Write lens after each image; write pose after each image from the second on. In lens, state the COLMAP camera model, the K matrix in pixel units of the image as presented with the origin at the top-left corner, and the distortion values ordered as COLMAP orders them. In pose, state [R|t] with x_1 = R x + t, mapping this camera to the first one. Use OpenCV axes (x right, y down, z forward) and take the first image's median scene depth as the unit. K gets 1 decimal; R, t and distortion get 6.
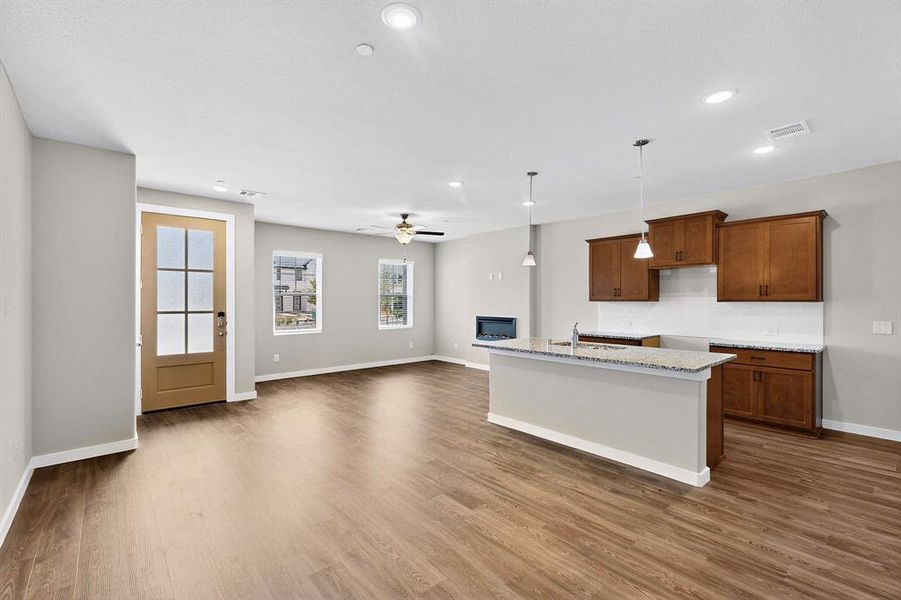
lens RADIAL K [[394.0, 0, 455.1], [0, 394.0, 298.4], [0, 0, 1]] dist [-0.001838, -0.000463]
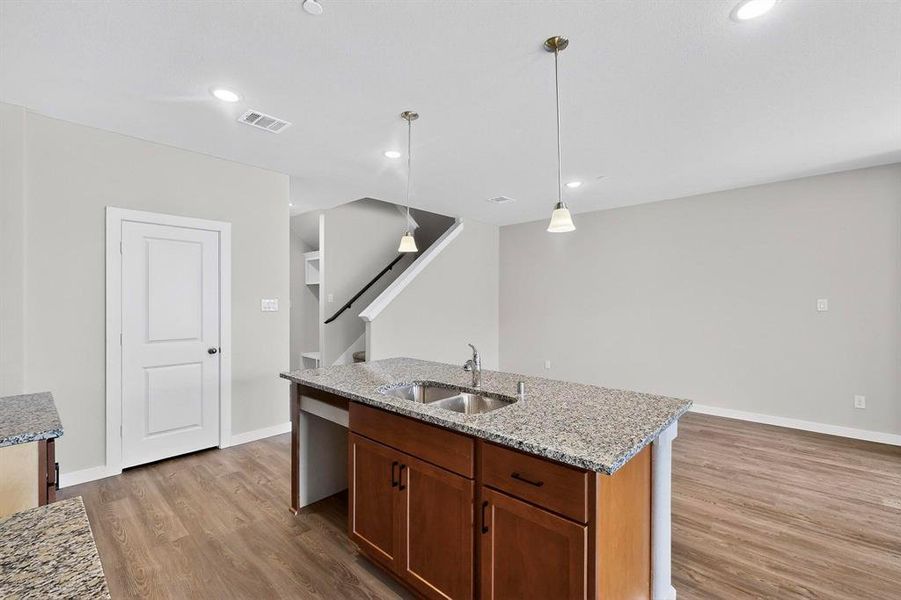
lens RADIAL K [[394.0, 0, 453.6], [0, 394.0, 302.1], [0, 0, 1]] dist [-0.001838, -0.000463]
pose [[-0.995350, -0.000051, -0.096329, 0.288913], [0.000268, 0.999995, -0.003293, 0.003275], [0.096329, -0.003304, -0.995344, 1.161628]]
